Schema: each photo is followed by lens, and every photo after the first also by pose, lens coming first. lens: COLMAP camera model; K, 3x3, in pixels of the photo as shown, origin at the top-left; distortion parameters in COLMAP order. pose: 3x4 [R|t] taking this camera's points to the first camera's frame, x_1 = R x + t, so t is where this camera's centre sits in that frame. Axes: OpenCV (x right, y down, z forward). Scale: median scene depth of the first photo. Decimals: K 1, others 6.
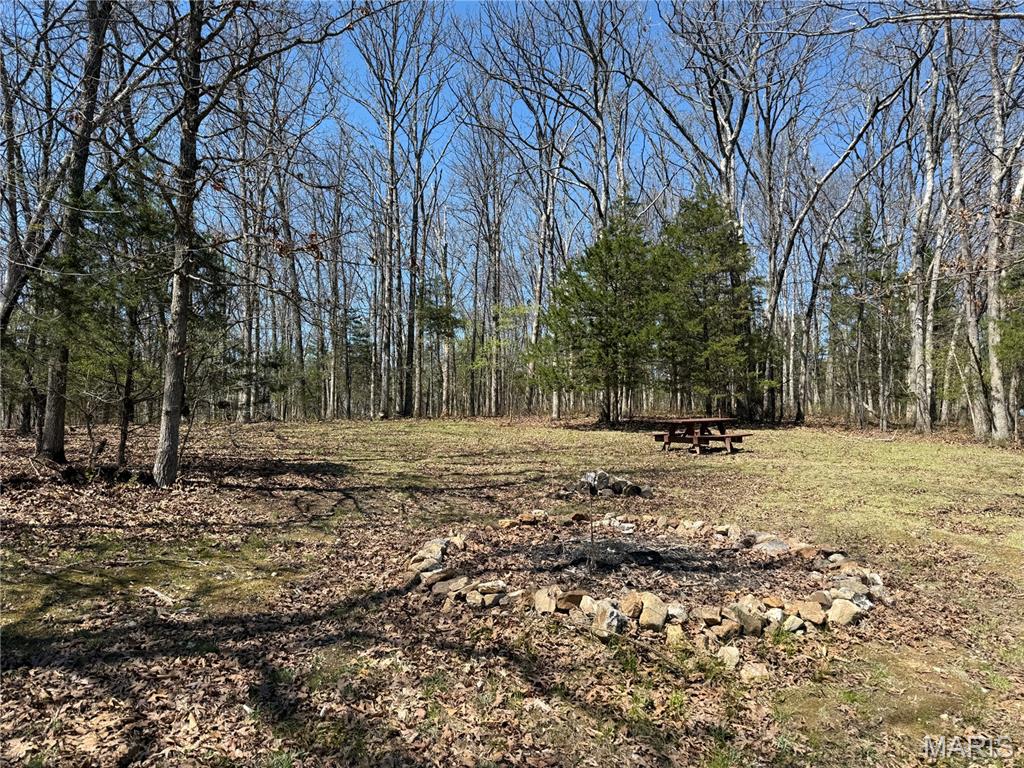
lens RADIAL K [[702.1, 0, 510.3], [0, 702.1, 387.7], [0, 0, 1]] dist [-0.004796, -0.018742]
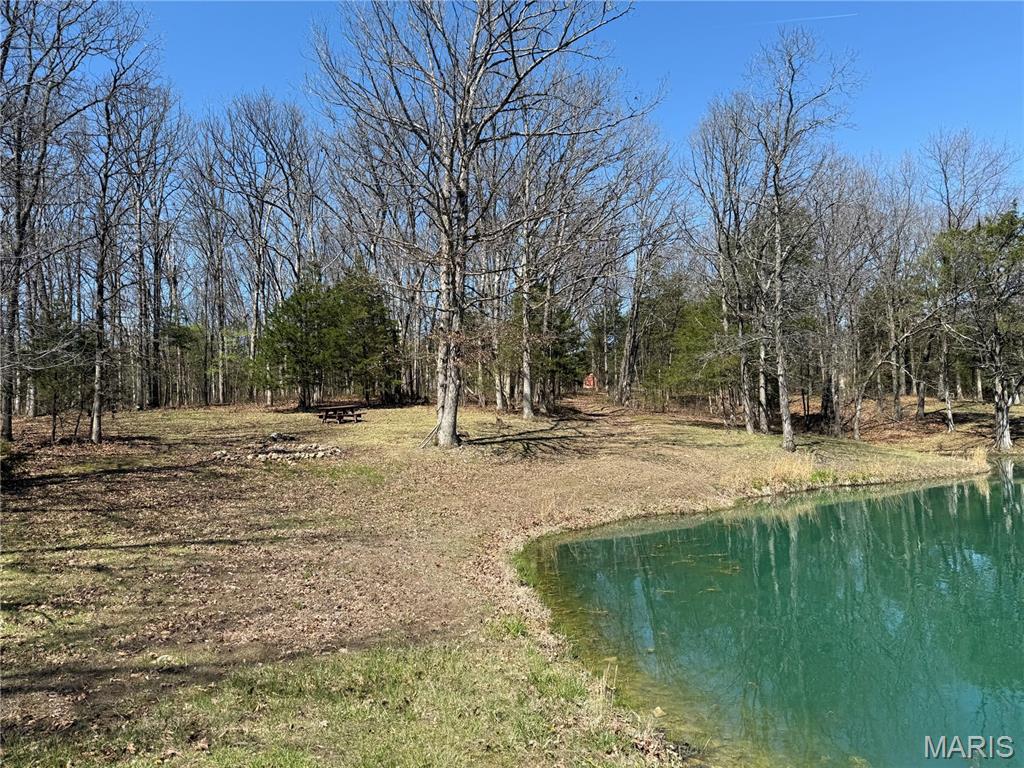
lens RADIAL K [[702.1, 0, 543.6], [0, 702.1, 390.4], [0, 0, 1]] dist [-0.004796, -0.018742]
pose [[0.913530, -0.027871, 0.405815, -0.011081], [0.011678, 0.999036, 0.042327, -0.076442], [-0.406603, -0.033928, 0.912975, -1.031824]]
